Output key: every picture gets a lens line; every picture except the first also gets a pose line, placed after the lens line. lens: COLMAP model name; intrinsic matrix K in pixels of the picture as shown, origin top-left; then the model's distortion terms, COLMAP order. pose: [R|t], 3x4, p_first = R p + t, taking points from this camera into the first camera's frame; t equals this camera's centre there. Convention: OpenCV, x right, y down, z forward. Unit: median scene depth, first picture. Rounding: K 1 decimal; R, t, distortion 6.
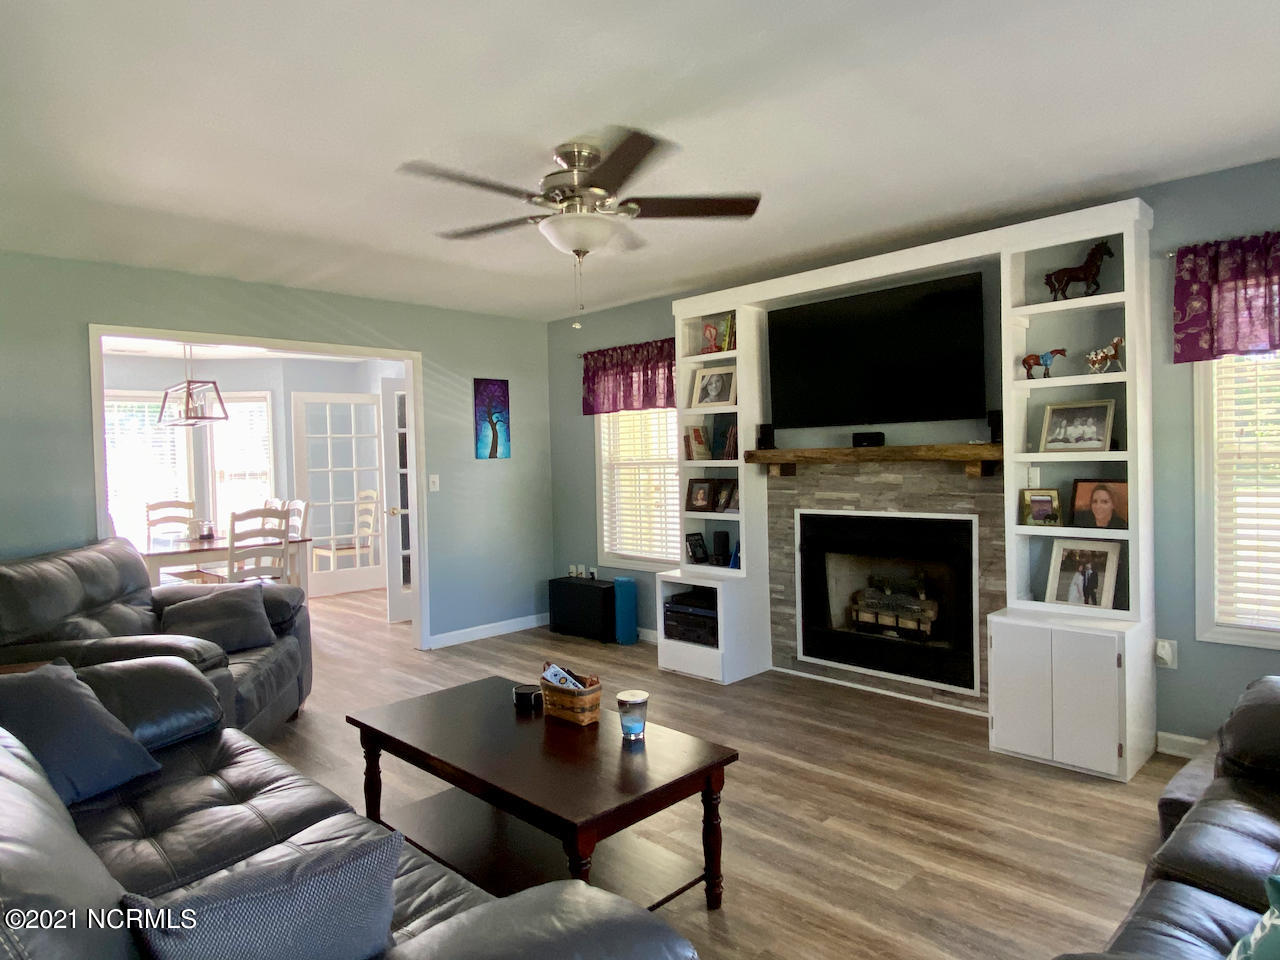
lens RADIAL K [[778.8, 0, 634.2], [0, 778.8, 470.1], [0, 0, 1]] dist [0.082455, -0.087692]
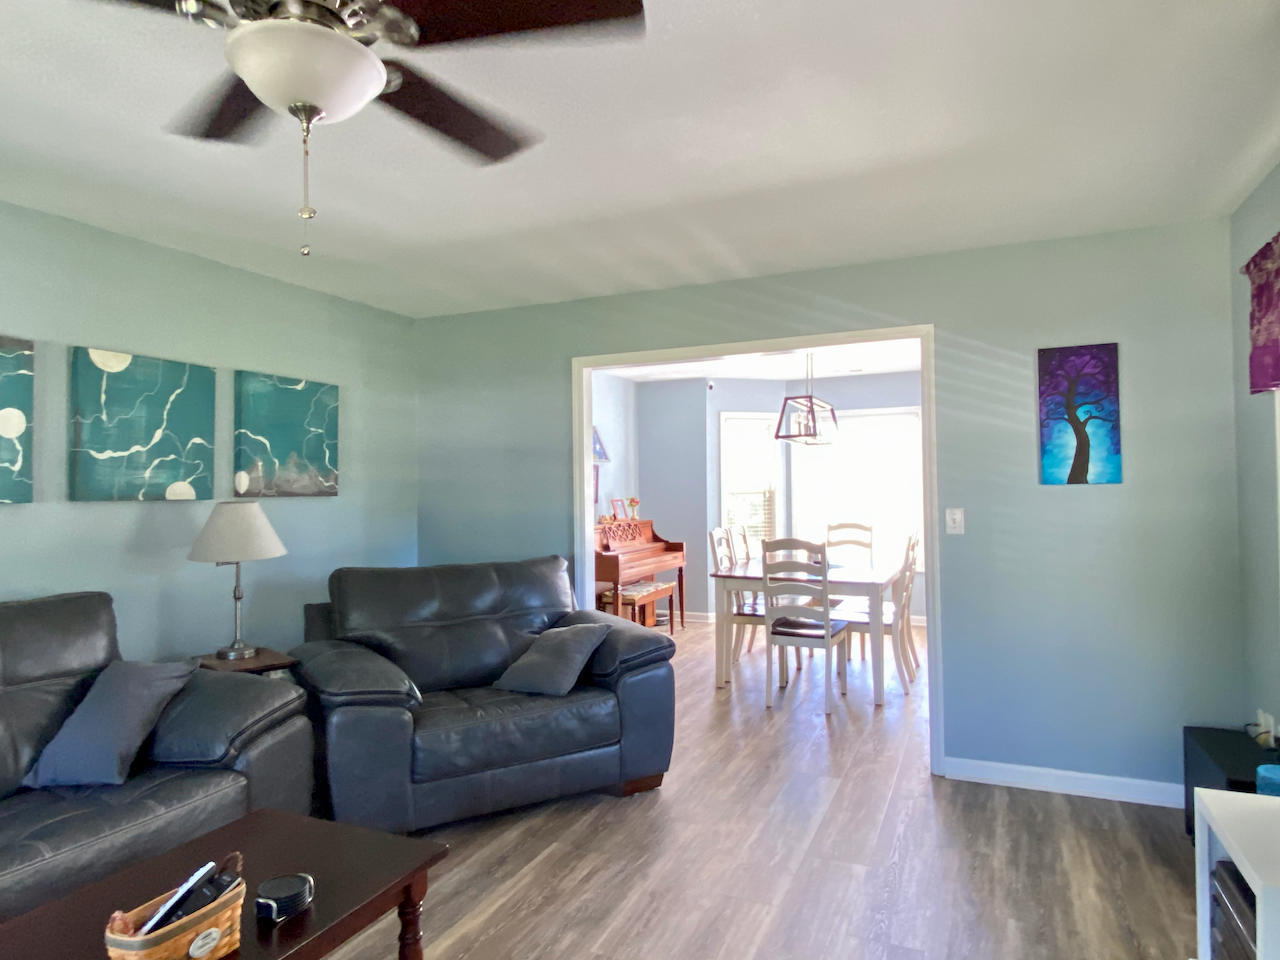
lens RADIAL K [[778.8, 0, 634.2], [0, 778.8, 470.1], [0, 0, 1]] dist [0.082455, -0.087692]
pose [[0.348926, -0.000421, -0.937150, 0.247817], [-0.014058, 0.999885, -0.005683, -0.017501], [0.937045, 0.015157, 0.348880, 0.495898]]
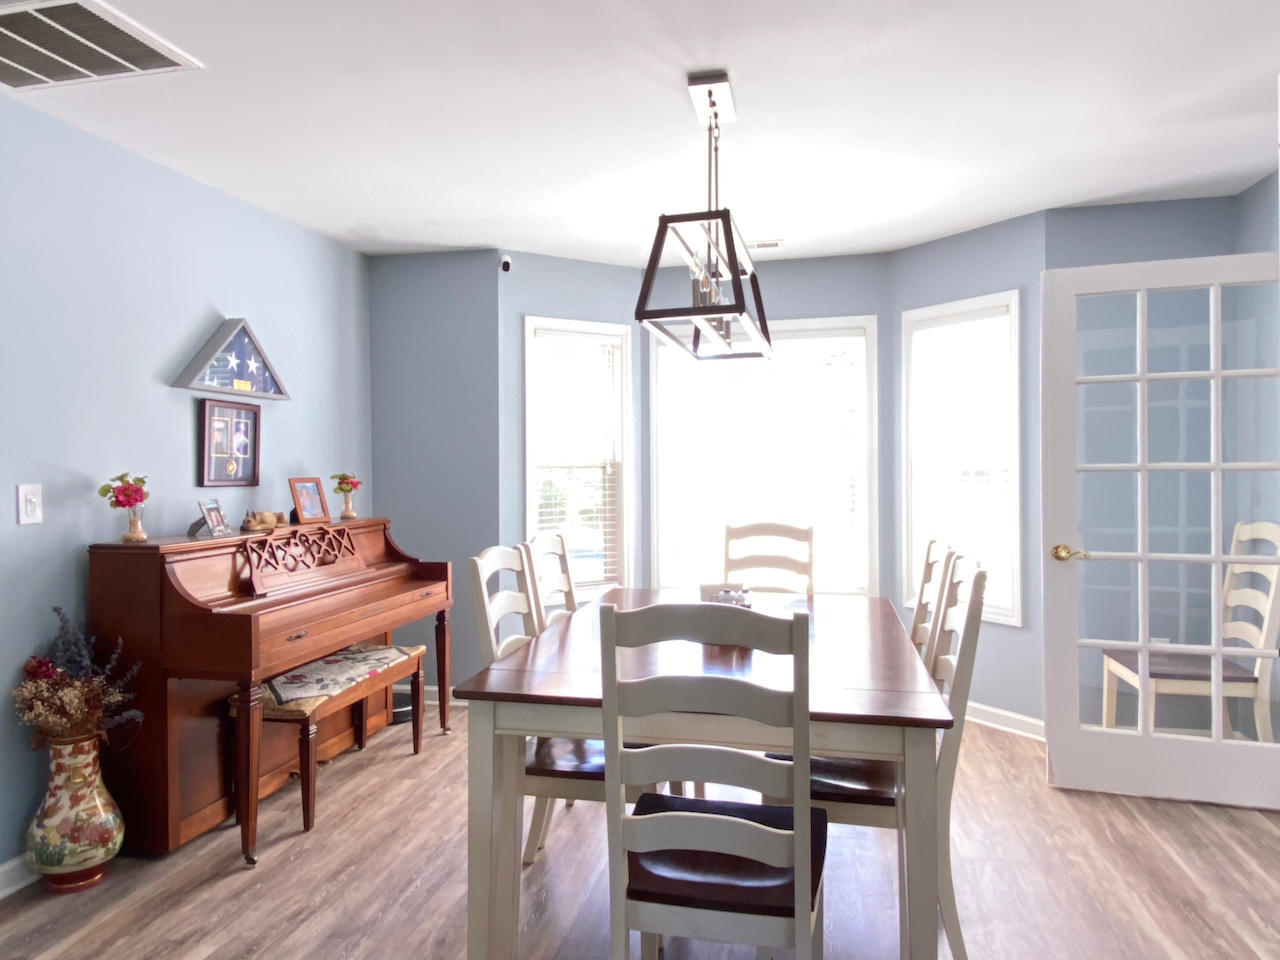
lens RADIAL K [[855.0, 0, 633.9], [0, 855.0, 467.4], [0, 0, 1]] dist [0.062399, -0.088222]
pose [[0.532030, 0.022848, -0.846417, -0.218157], [-0.021289, 0.999681, 0.013604, -0.000078], [0.846458, 0.010781, 0.532346, 0.759712]]
